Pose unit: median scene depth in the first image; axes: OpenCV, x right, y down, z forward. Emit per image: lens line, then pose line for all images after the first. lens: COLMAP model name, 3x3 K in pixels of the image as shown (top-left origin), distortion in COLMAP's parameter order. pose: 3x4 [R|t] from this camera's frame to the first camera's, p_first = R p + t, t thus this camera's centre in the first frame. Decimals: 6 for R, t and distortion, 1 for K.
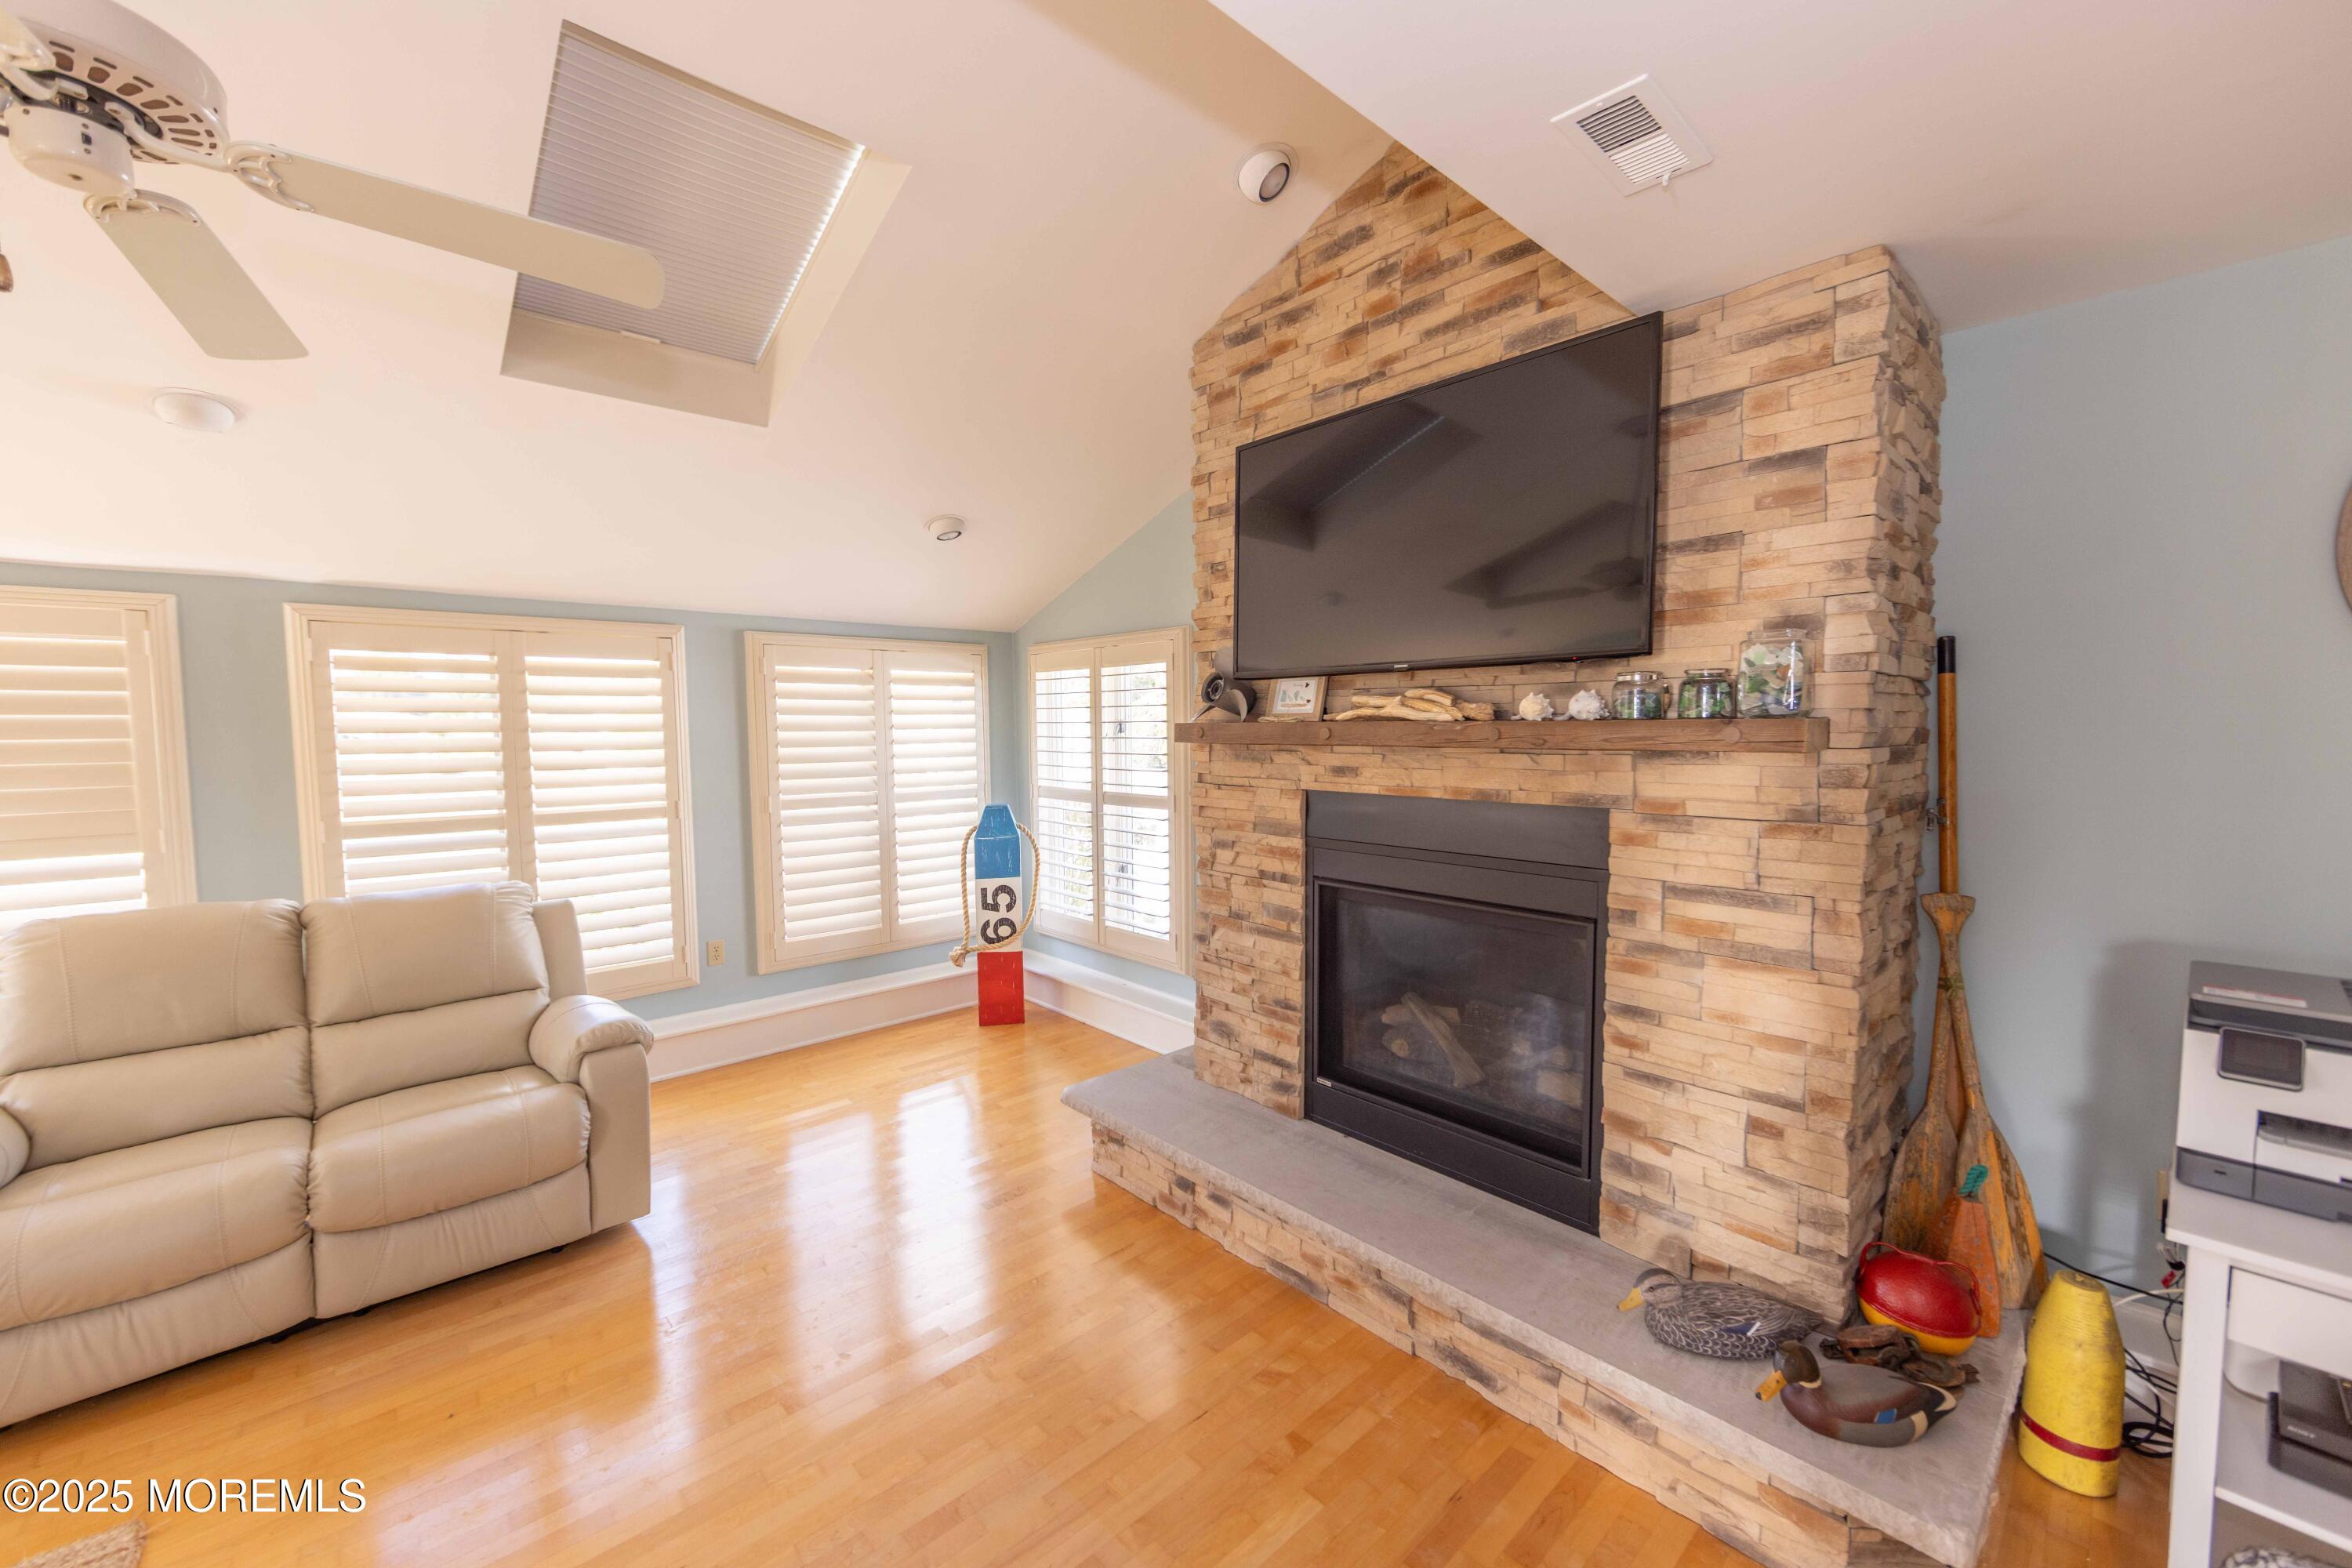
lens RADIAL K [[916.0, 0, 1177.4], [0, 916.0, 783.6], [0, 0, 1]] dist [-0.005915, 0.000148]
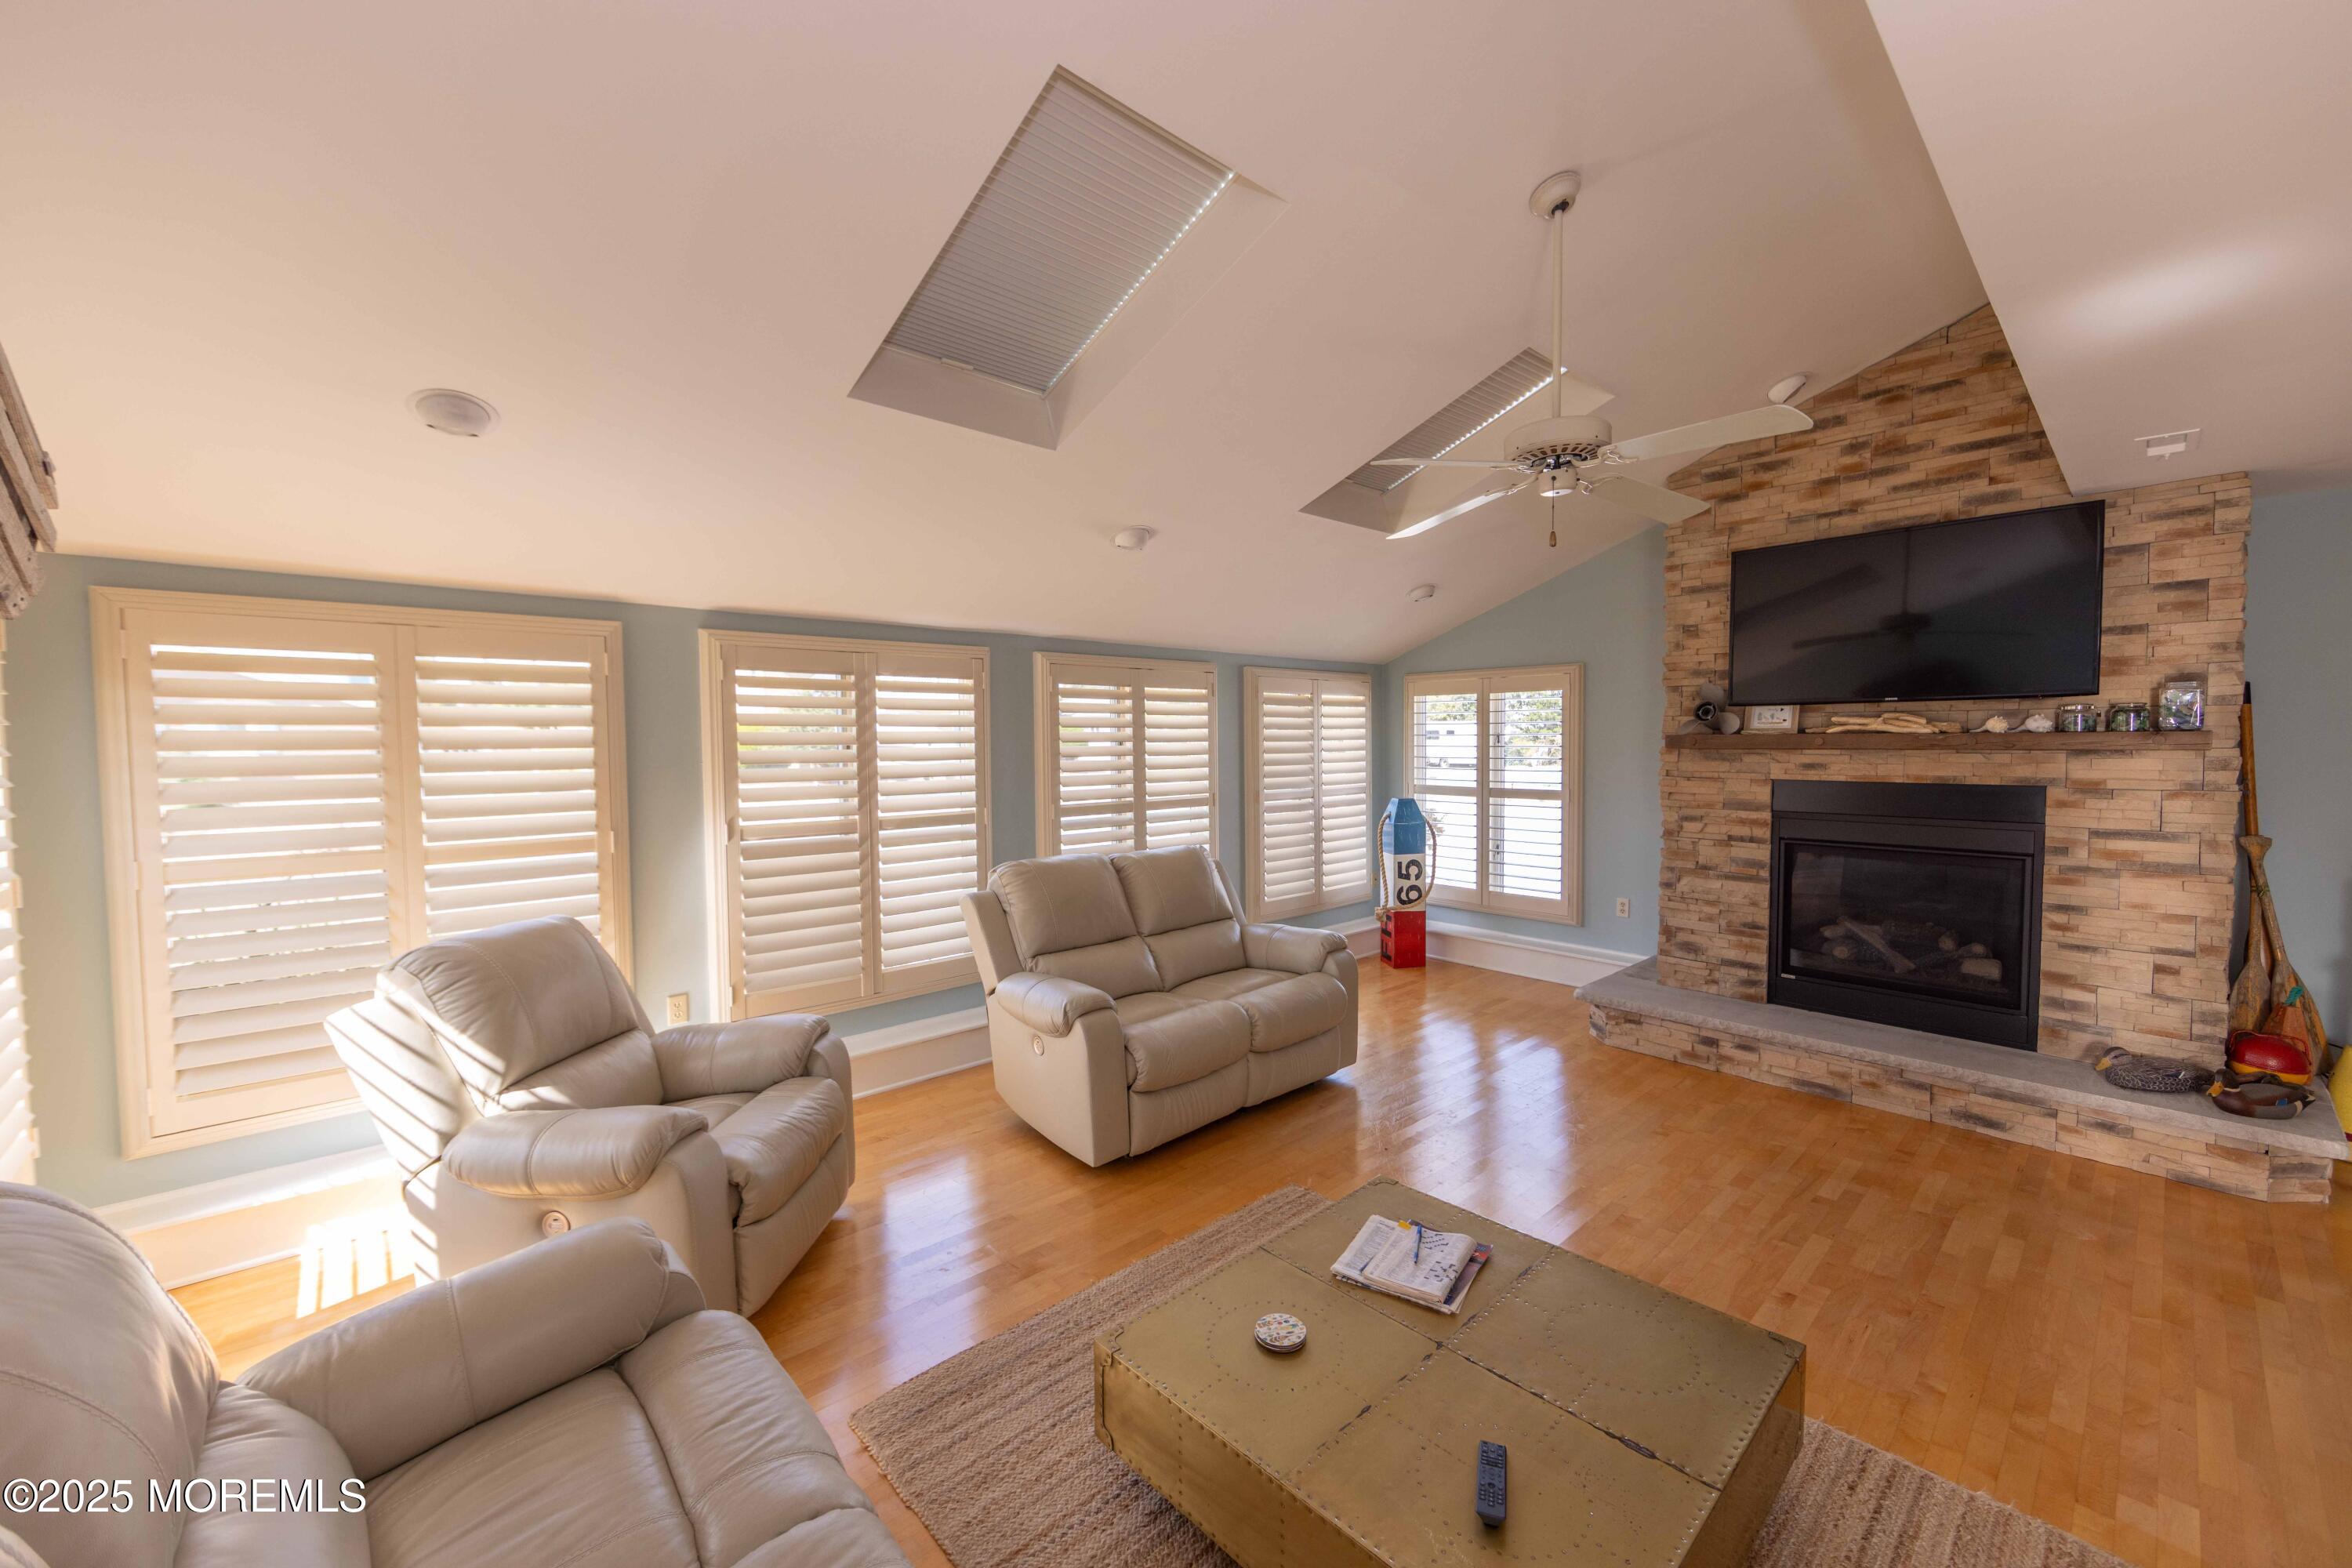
lens RADIAL K [[916.0, 0, 1187.5], [0, 916.0, 779.7], [0, 0, 1]] dist [-0.005915, 0.000148]
pose [[0.999983, -0.001131, 0.005747, -0.830759], [0.001241, 0.999815, -0.019211, 0.035016], [-0.005724, 0.019218, 0.999799, -0.486878]]
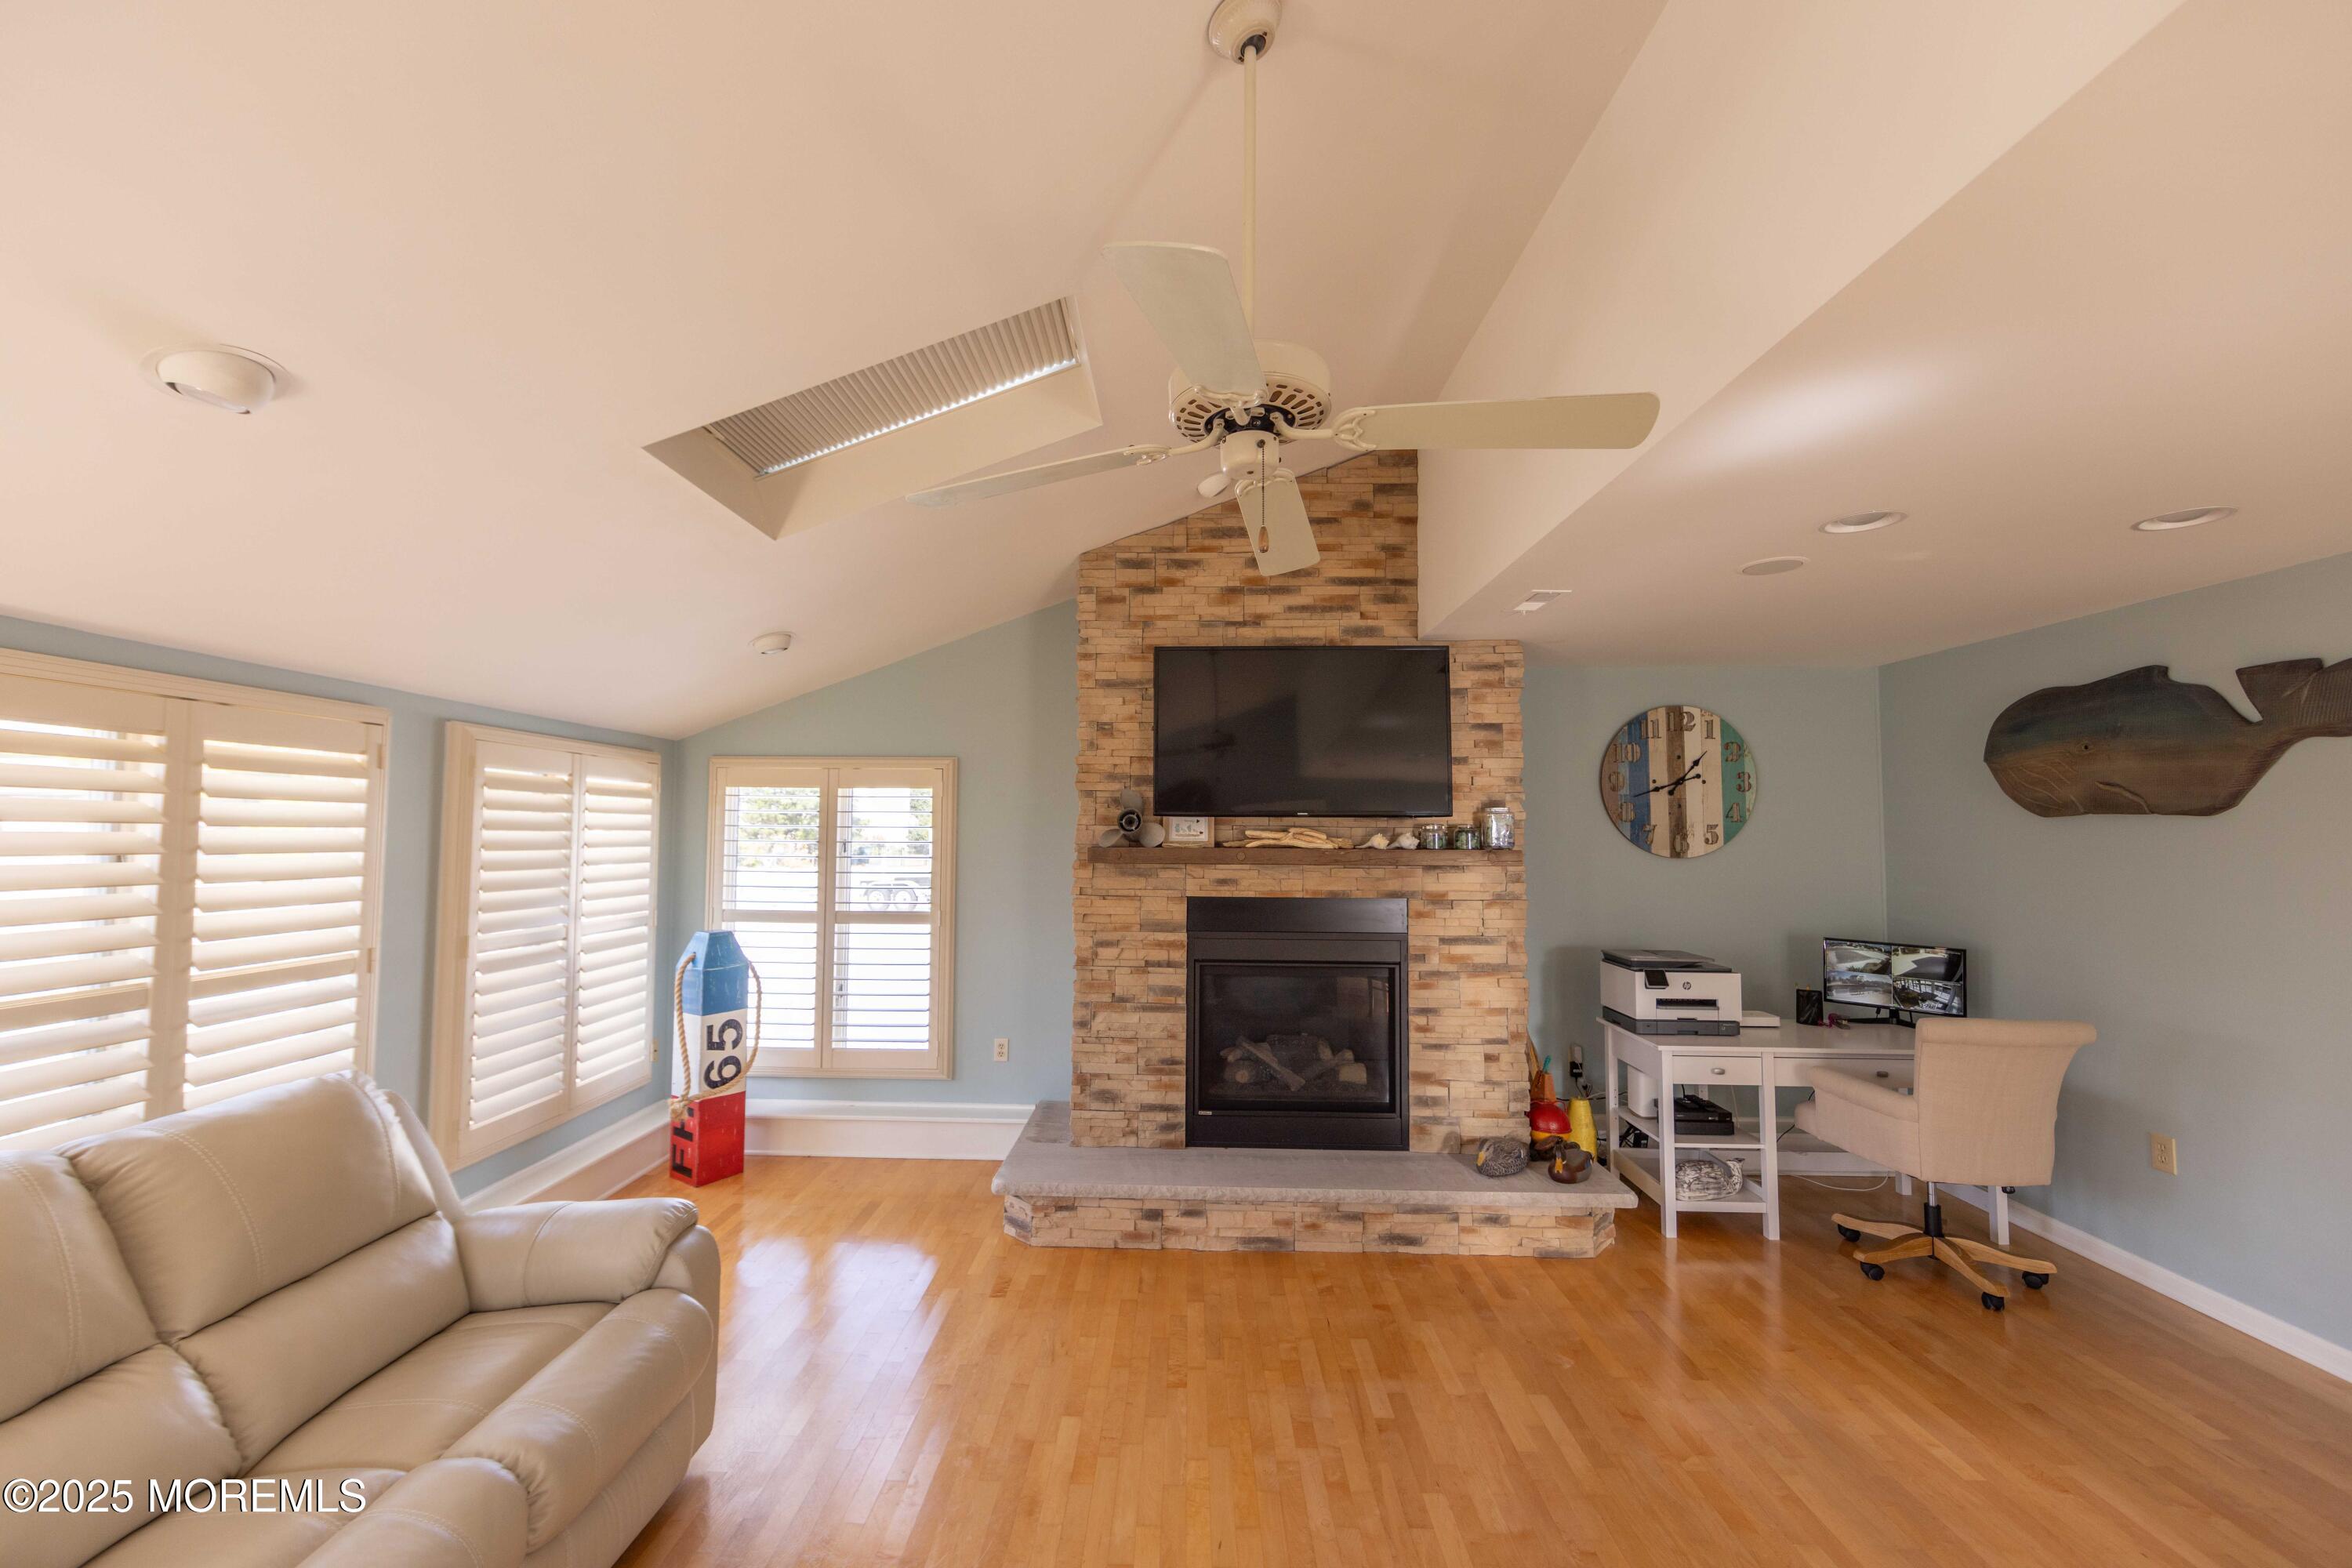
lens RADIAL K [[916.0, 0, 1166.2], [0, 916.0, 785.7], [0, 0, 1]] dist [-0.005915, 0.000148]
pose [[0.694146, 0.051324, 0.718002, -0.887068], [0.034736, 0.993905, -0.104627, -0.015871], [-0.718996, 0.097567, 0.688132, 0.061961]]
